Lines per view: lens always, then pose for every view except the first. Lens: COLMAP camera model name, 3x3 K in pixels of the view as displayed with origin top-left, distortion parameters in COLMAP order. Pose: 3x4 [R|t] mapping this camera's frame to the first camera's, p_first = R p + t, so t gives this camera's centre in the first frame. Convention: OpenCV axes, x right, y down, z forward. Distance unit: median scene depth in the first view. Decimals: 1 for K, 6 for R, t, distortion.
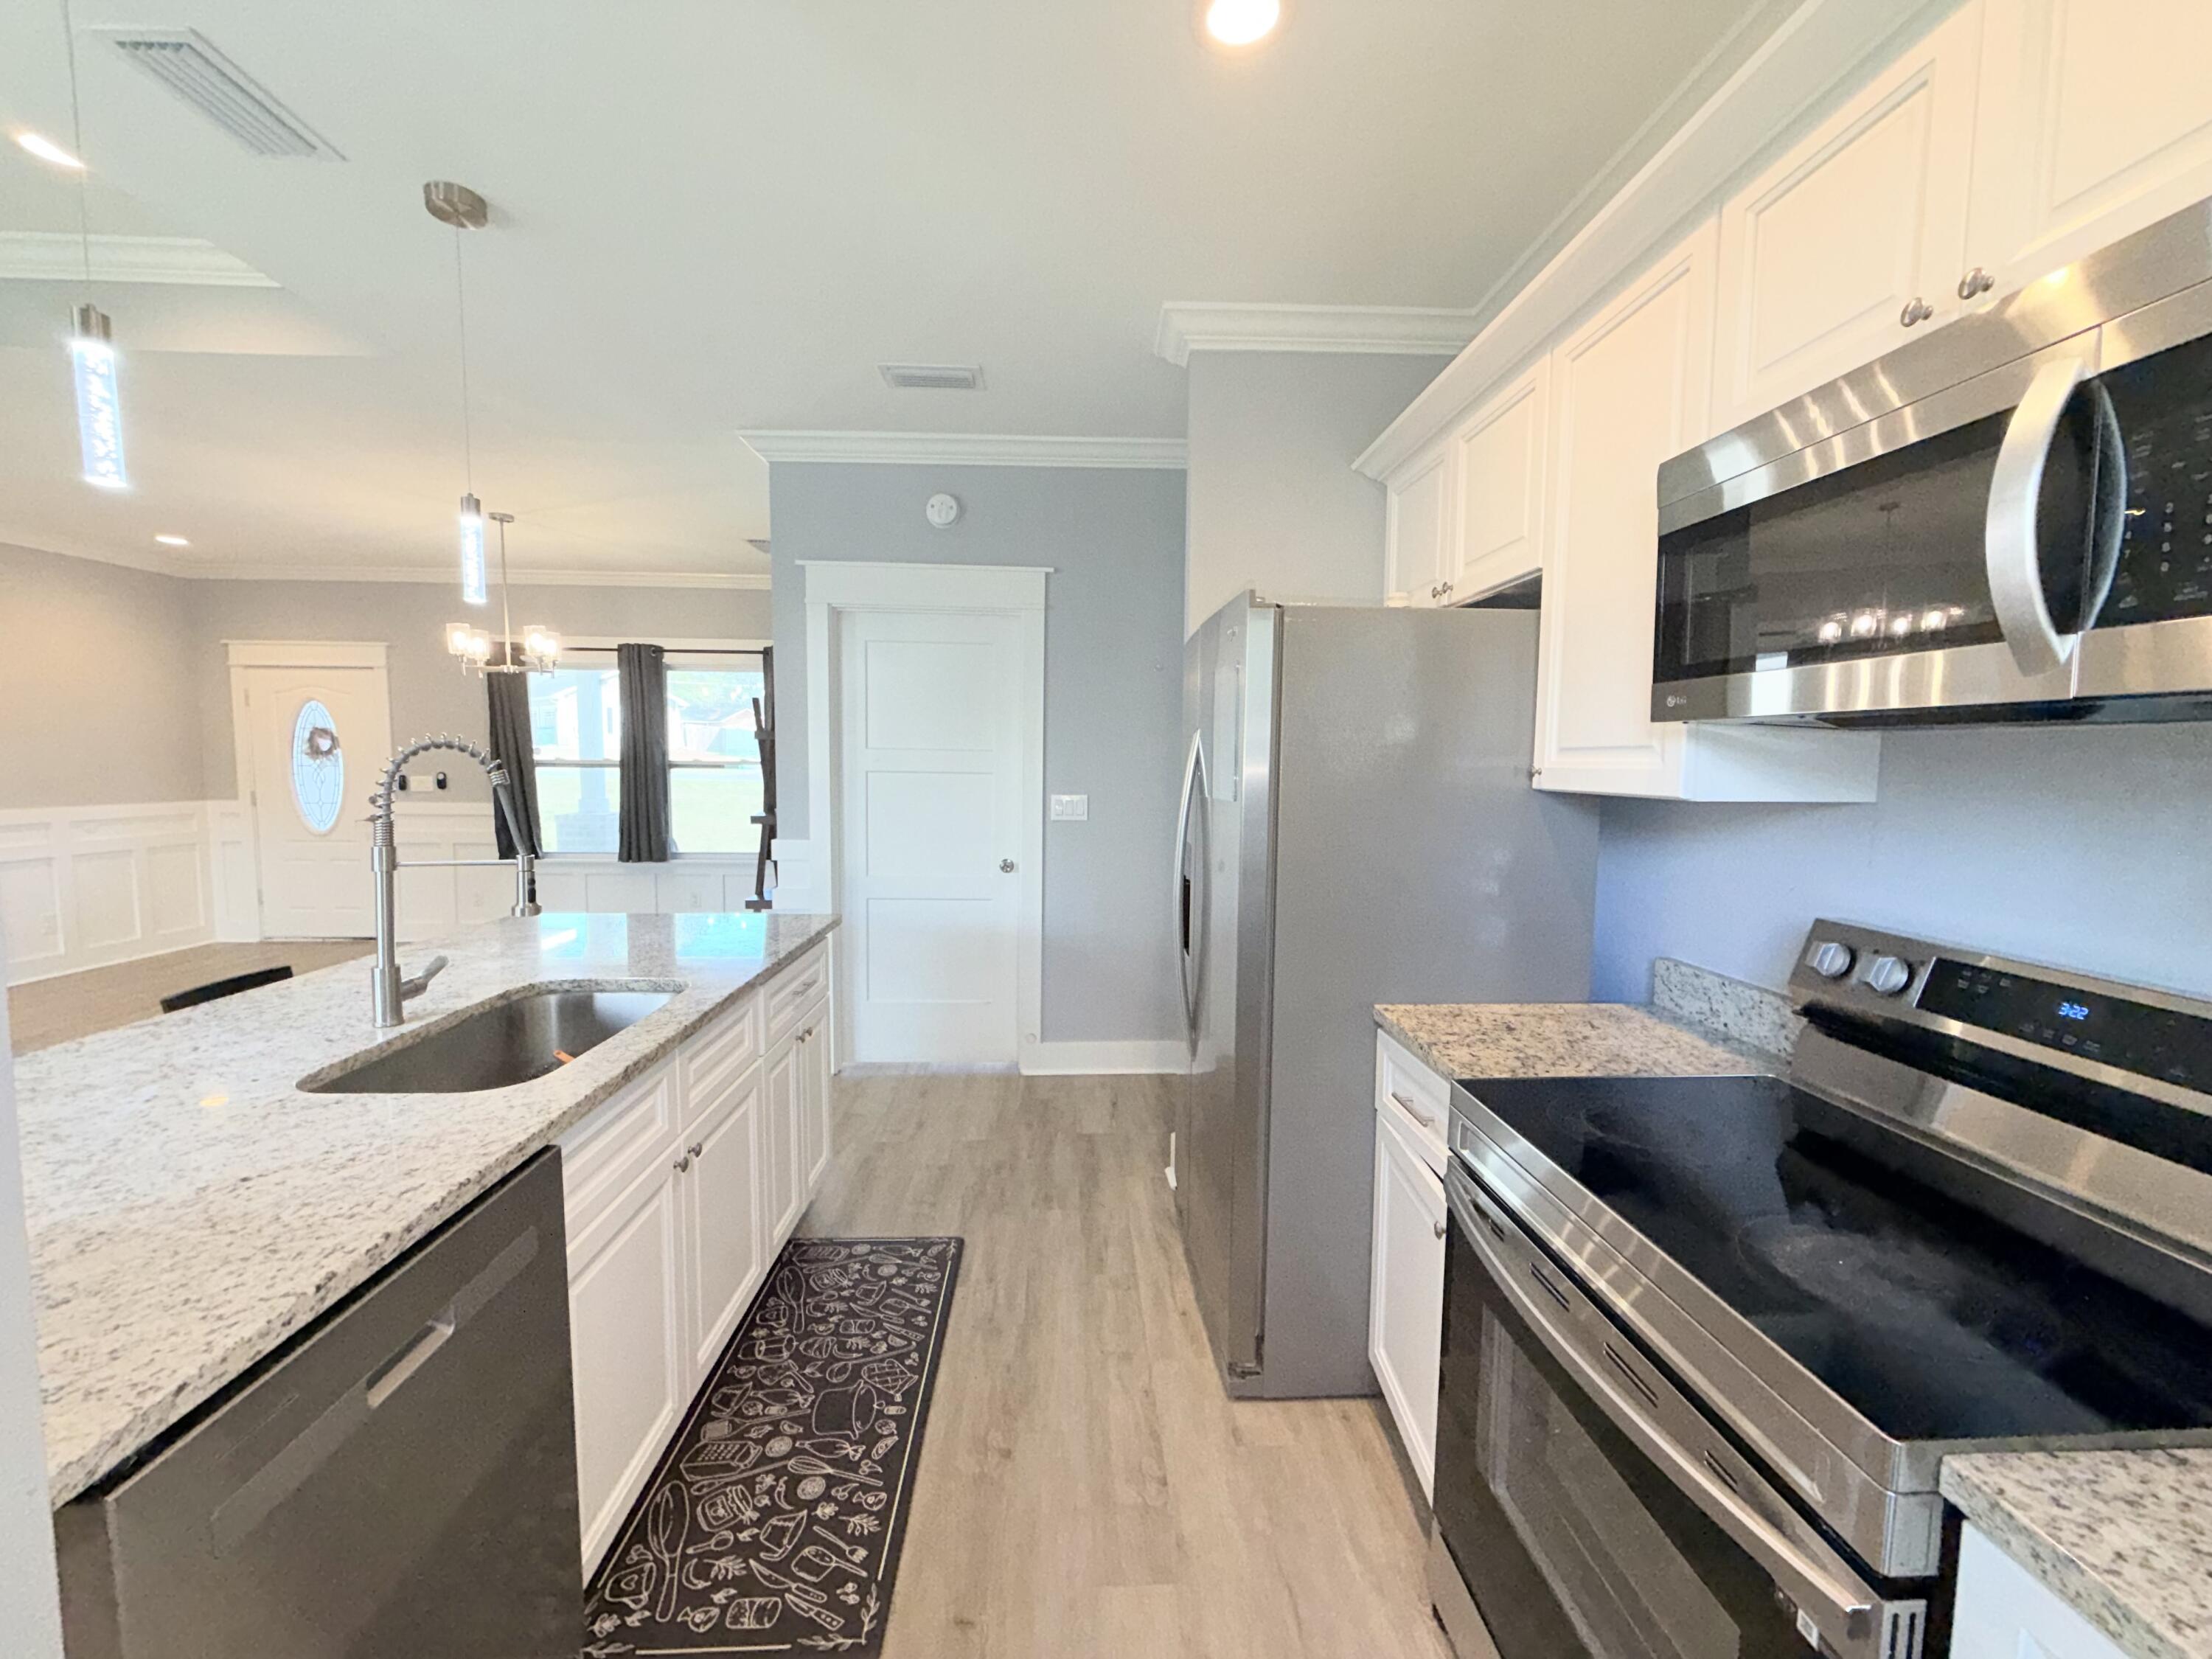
lens RADIAL K [[878.0, 0, 1103.2], [0, 878.0, 830.3], [0, 0, 1]] dist [-0.000576, 0.000094]
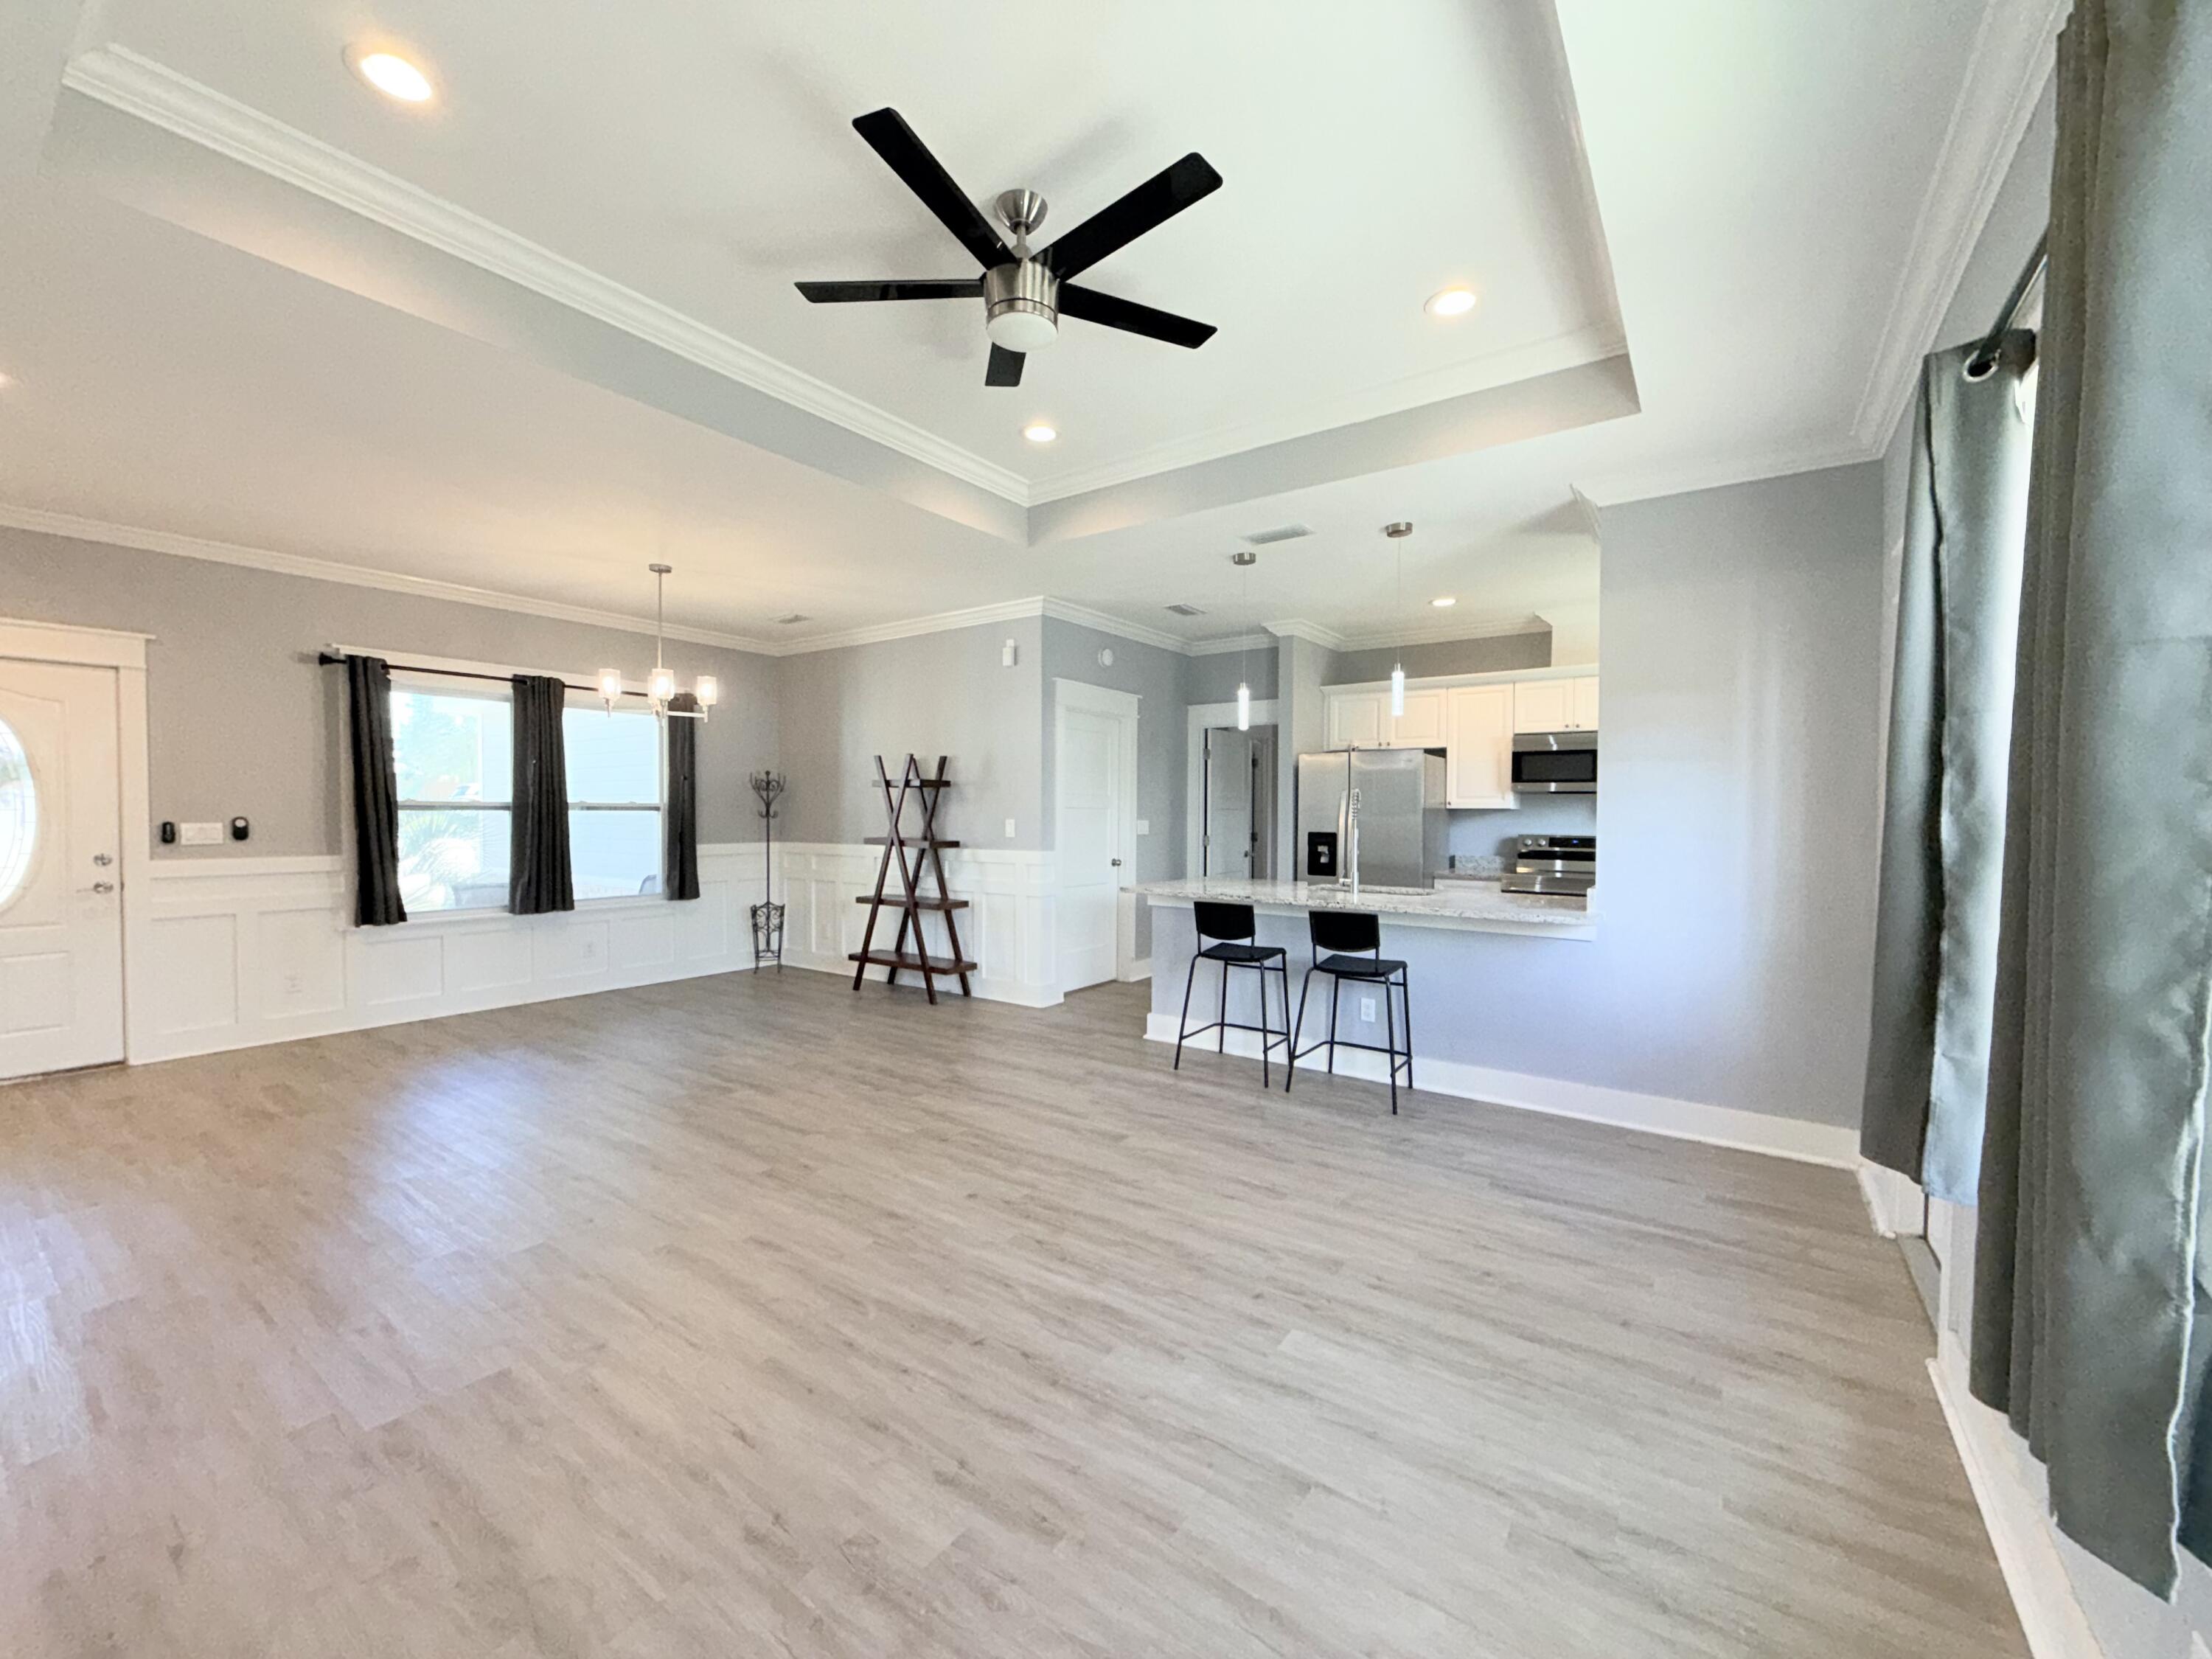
lens RADIAL K [[878.0, 0, 1103.2], [0, 878.0, 830.3], [0, 0, 1]] dist [-0.000576, 0.000094]
pose [[0.615734, -0.025044, 0.787556, -0.891418], [0.064568, 0.997737, -0.018753, 0.005567], [-0.785304, 0.062398, 0.615958, -0.026441]]
